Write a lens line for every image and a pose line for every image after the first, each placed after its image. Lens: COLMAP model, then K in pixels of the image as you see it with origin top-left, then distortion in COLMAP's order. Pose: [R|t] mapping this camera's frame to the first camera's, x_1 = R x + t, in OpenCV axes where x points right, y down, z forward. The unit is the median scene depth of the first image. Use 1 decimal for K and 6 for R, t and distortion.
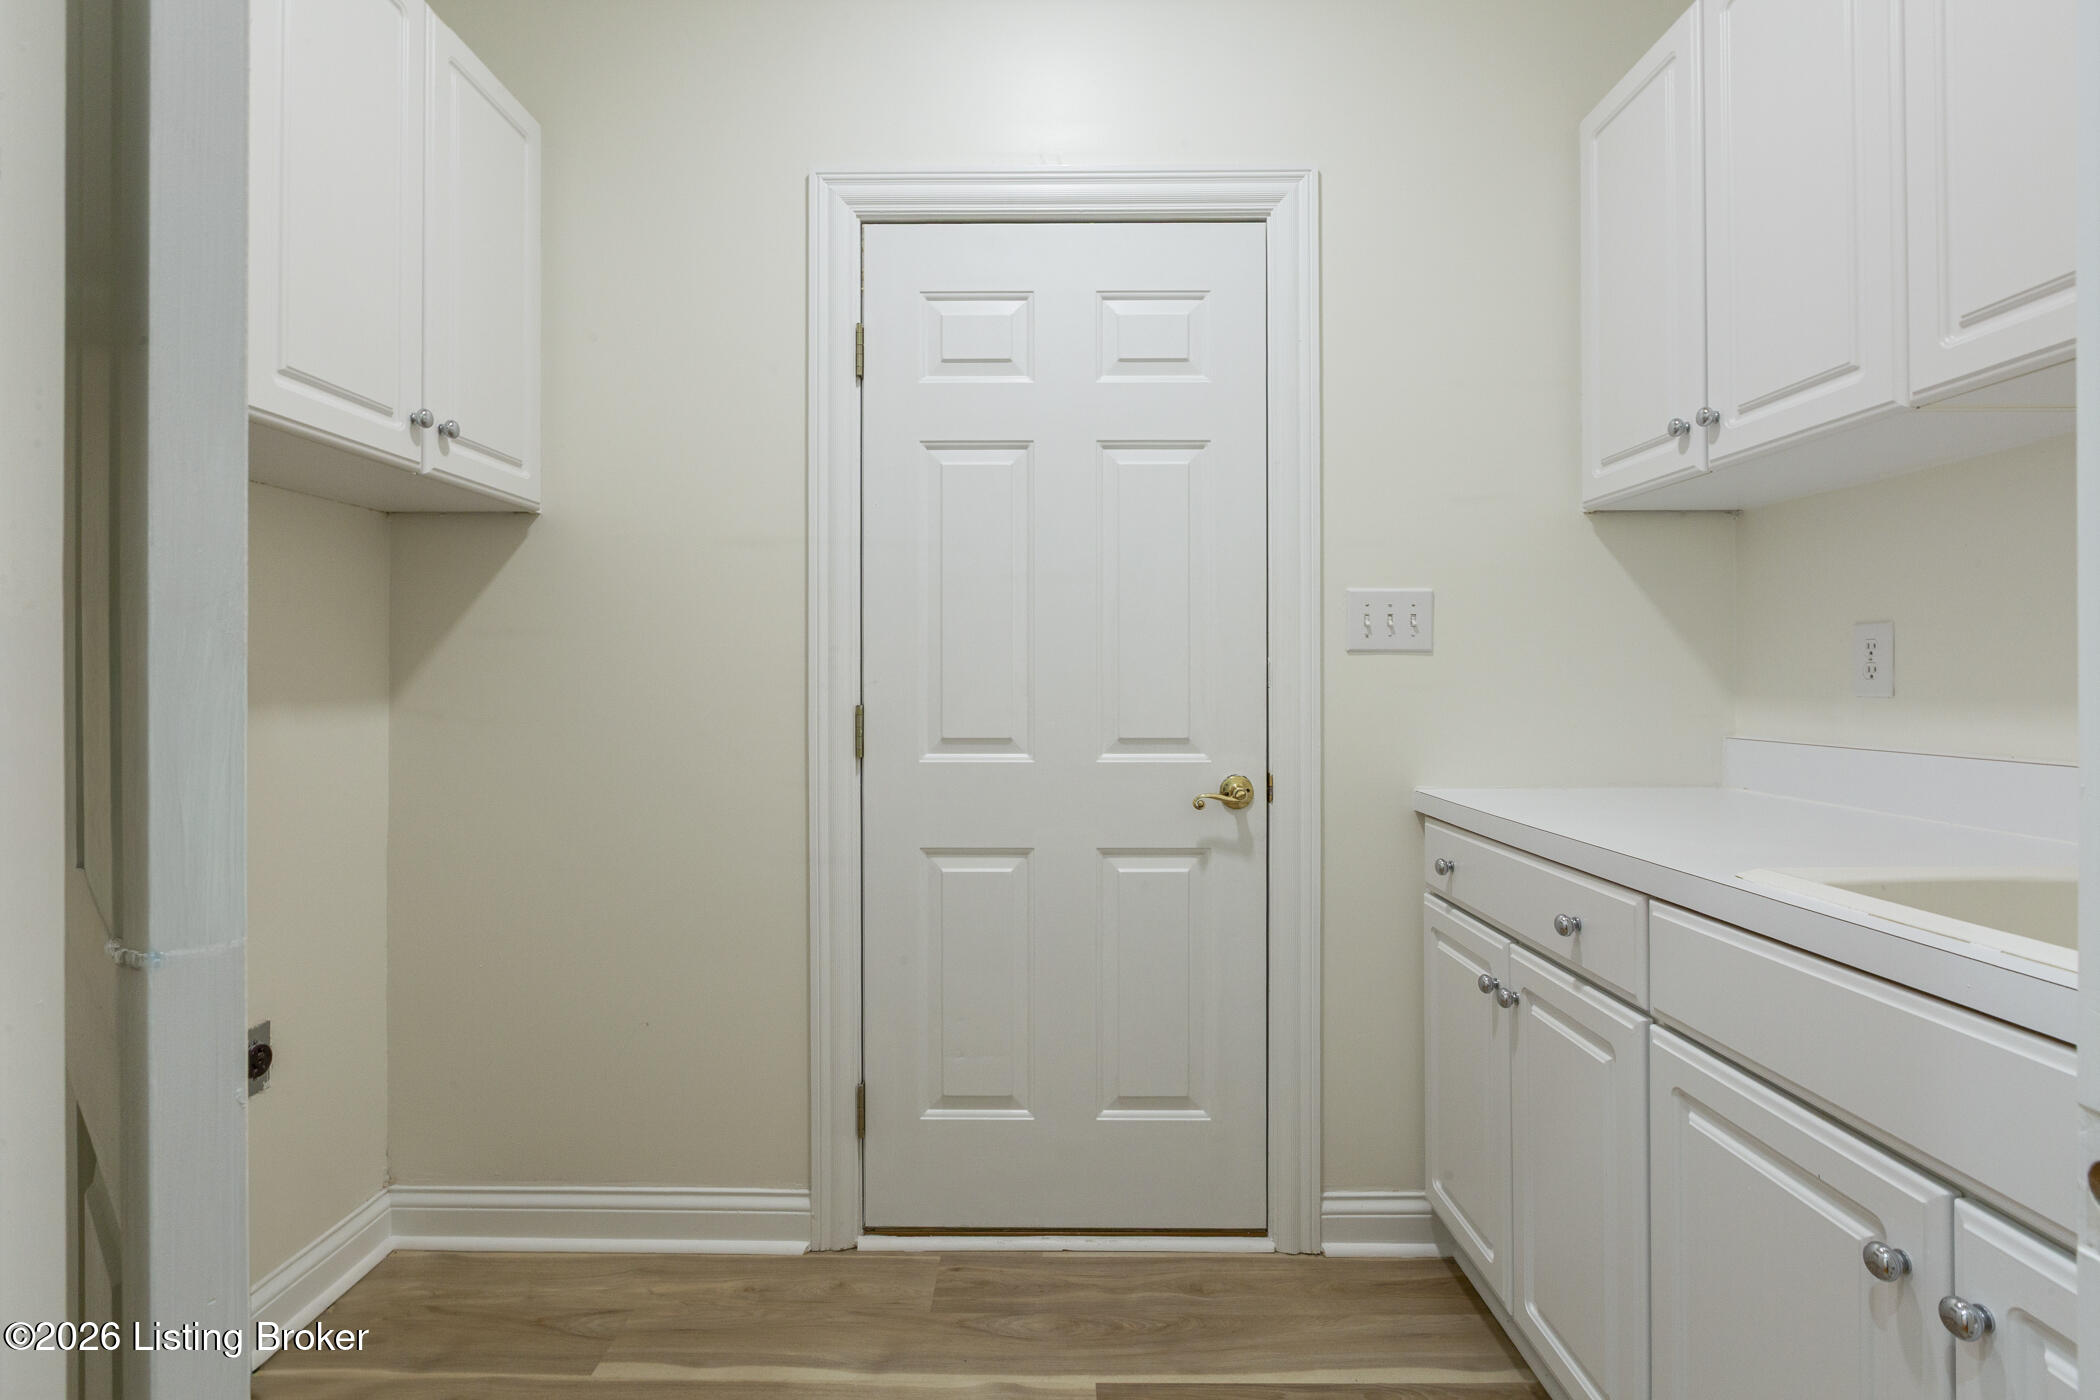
lens RADIAL K [[1037.4, 0, 1044.4], [0, 1037.4, 691.6], [0, 0, 1]] dist [0.002189, -0.003936]
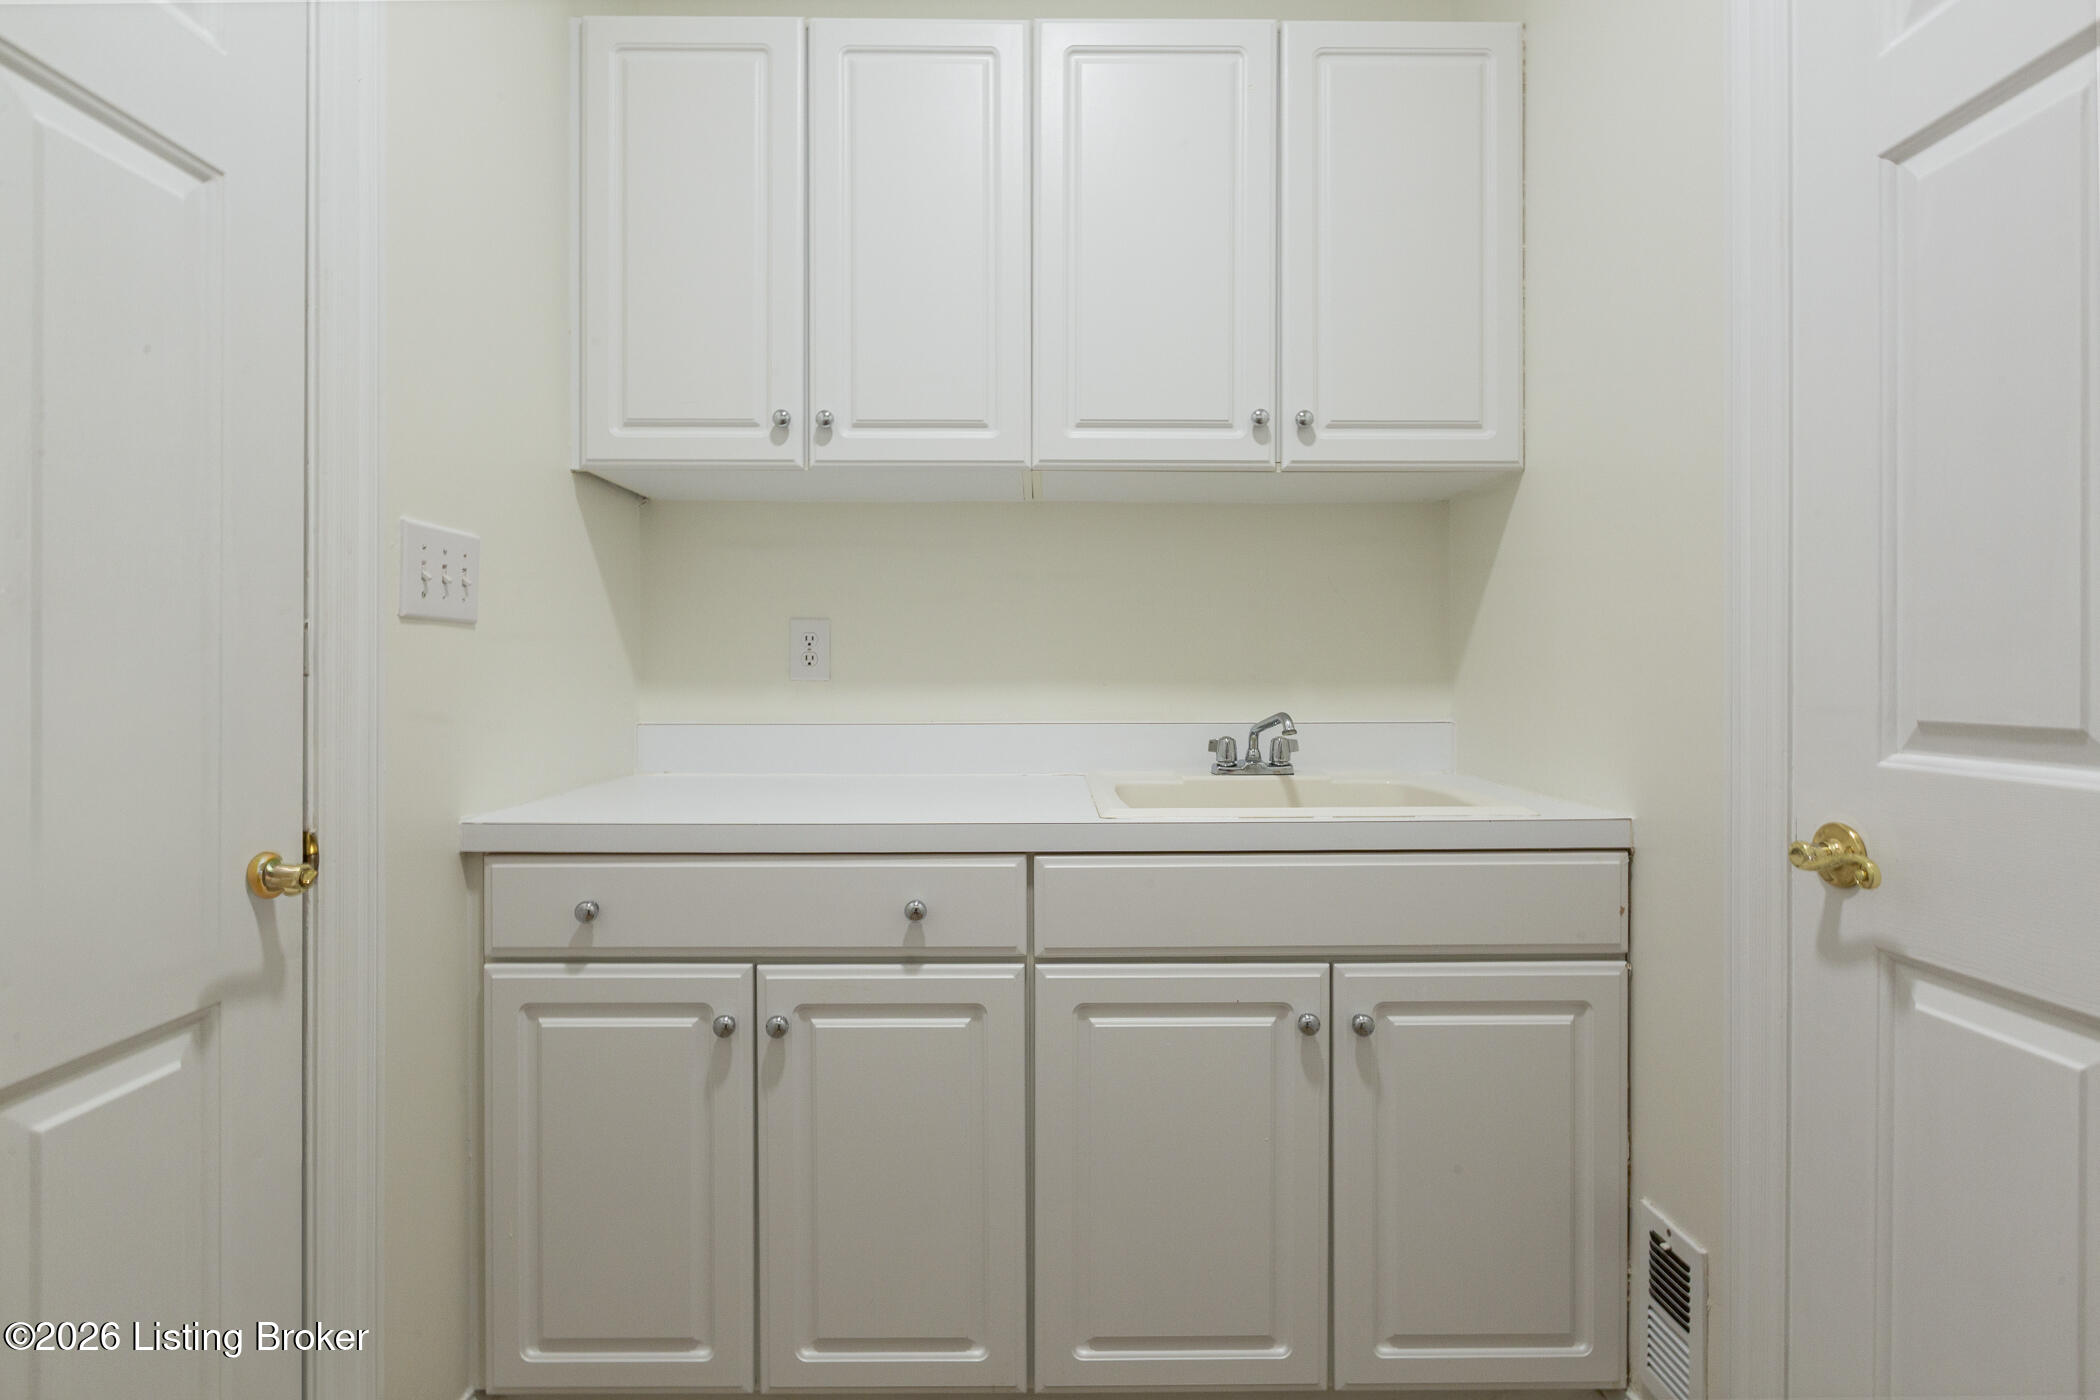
lens RADIAL K [[1037.4, 0, 1045.1], [0, 1037.4, 683.0], [0, 0, 1]] dist [0.002189, -0.003936]
pose [[-0.023432, -0.010893, 0.999666, -0.414593], [0.010038, 0.999888, 0.011130, -0.002466], [-0.999675, 0.010295, -0.023320, 0.754787]]
